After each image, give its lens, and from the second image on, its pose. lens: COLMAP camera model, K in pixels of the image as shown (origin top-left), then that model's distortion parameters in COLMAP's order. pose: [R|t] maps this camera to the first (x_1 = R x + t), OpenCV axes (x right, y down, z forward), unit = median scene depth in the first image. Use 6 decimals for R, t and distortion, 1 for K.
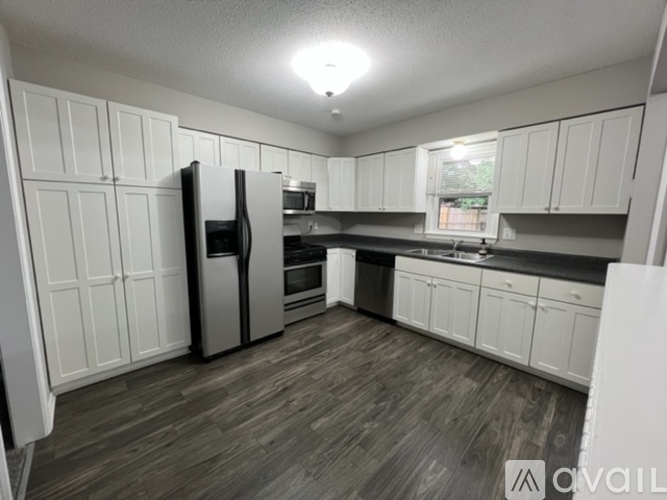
lens RADIAL K [[267.3, 0, 332.3], [0, 267.3, 249.7], [0, 0, 1]] dist [0.001236, 0.000008]
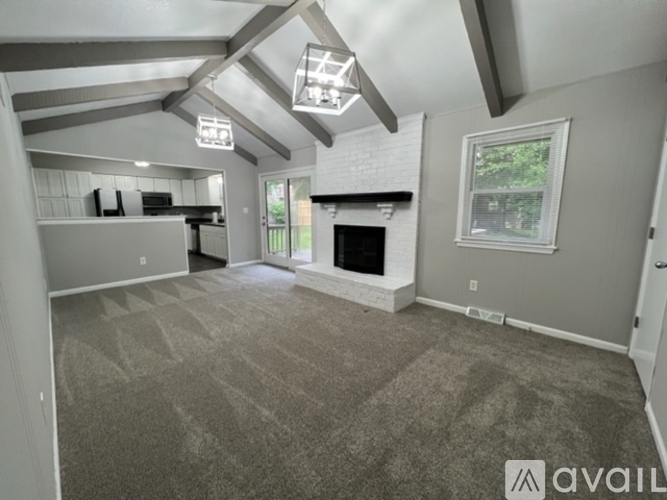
lens RADIAL K [[267.3, 0, 334.5], [0, 267.3, 247.6], [0, 0, 1]] dist [0.001236, 0.000008]
pose [[0.997701, -0.022138, 0.064053, 1.665536], [0.021861, 0.999748, 0.005010, 0.311935], [-0.064148, -0.003598, 0.997934, -1.847618]]
